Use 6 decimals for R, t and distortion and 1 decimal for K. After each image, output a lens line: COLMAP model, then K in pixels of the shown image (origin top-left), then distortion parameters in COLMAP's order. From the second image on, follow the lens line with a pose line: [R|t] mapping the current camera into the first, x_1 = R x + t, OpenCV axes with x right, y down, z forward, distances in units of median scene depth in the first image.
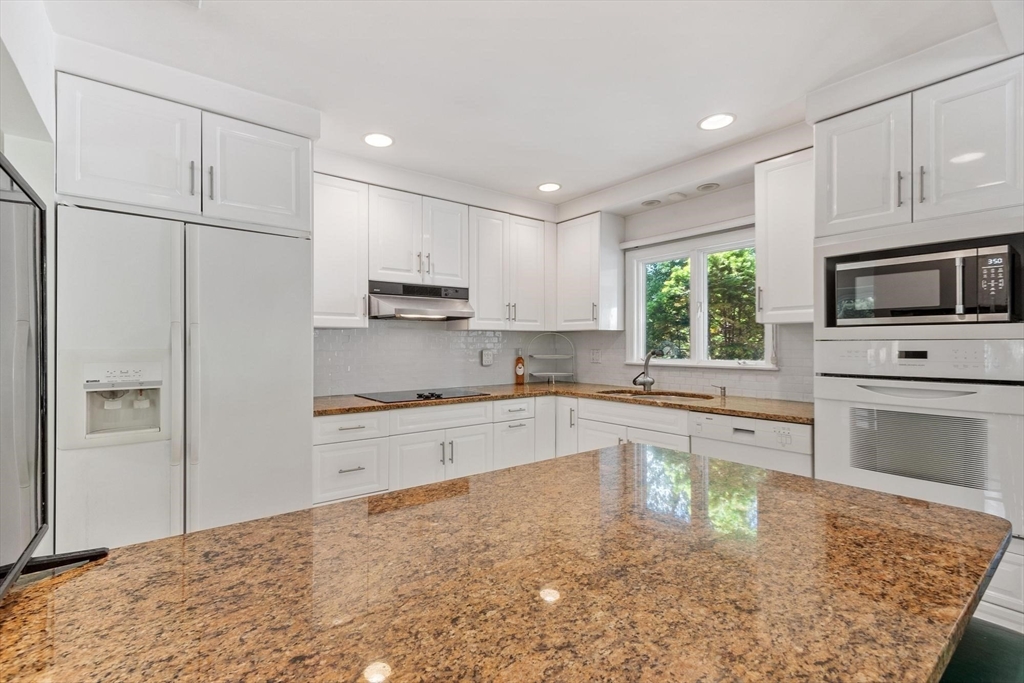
lens RADIAL K [[466.0, 0, 500.2], [0, 466.0, 341.5], [0, 0, 1]] dist [0.004234, -0.000106]
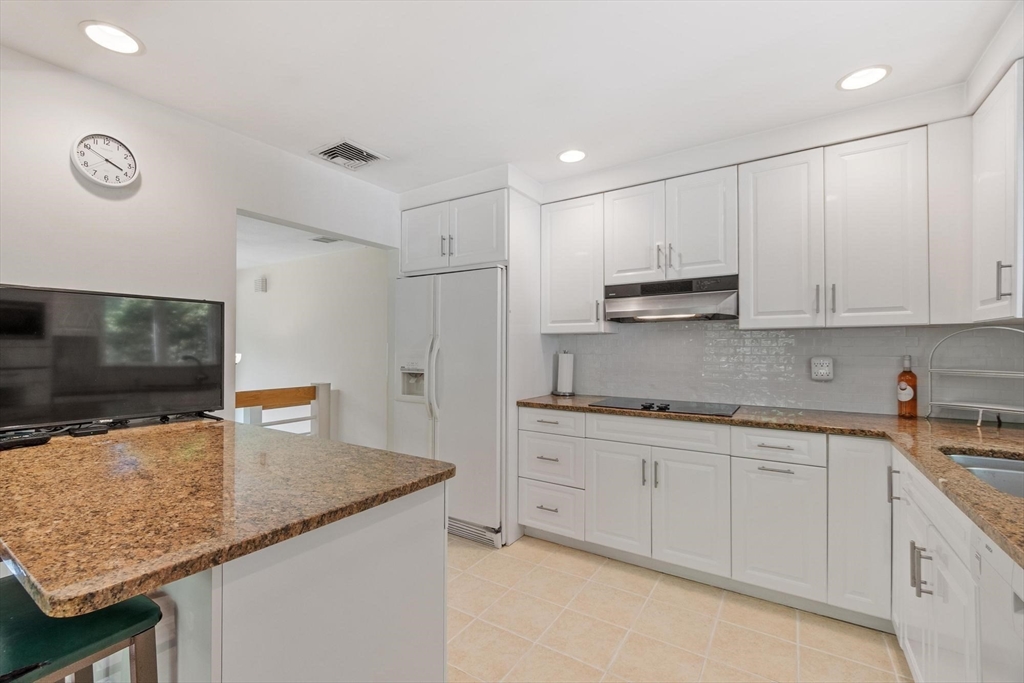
lens RADIAL K [[466.3, 0, 486.7], [0, 466.3, 342.0], [0, 0, 1]] dist [0.001756, -0.000116]
pose [[0.285384, -0.011395, -0.958345, 0.611596], [0.003866, 0.999935, -0.010739, 0.002508], [0.958405, -0.000640, 0.285410, 0.446540]]
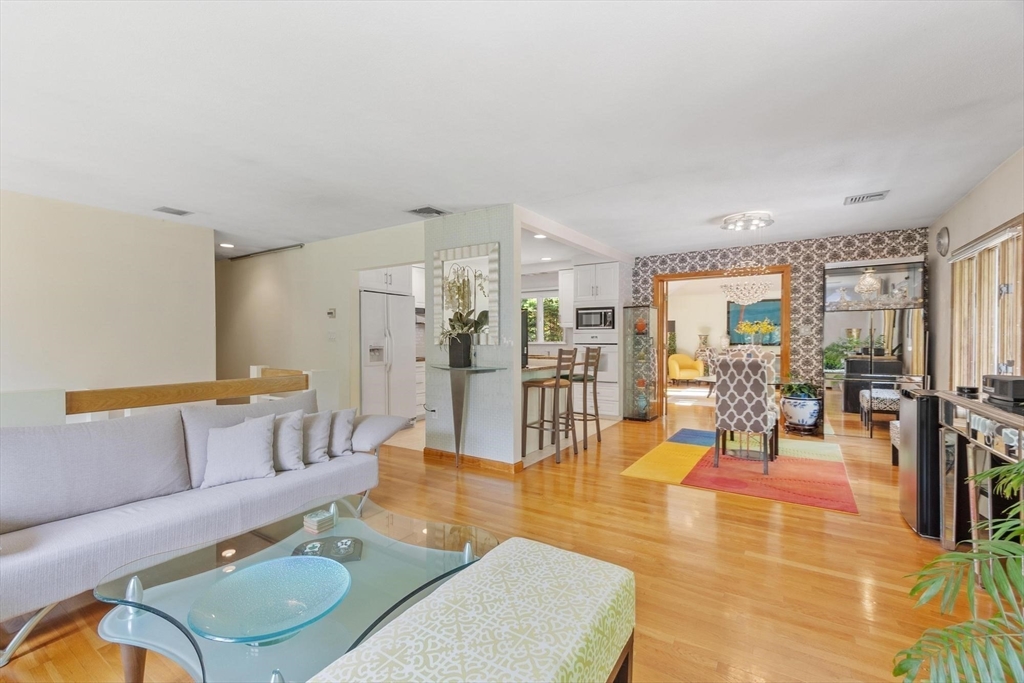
lens RADIAL K [[430.0, 0, 500.6], [0, 430.0, 341.9], [0, 0, 1]] dist [0.000601, -0.000027]
pose [[0.949806, -0.004558, 0.312805, -0.517148], [-0.000837, 0.999853, 0.017110, 0.004765], [-0.312837, -0.016513, 0.949663, -1.169587]]
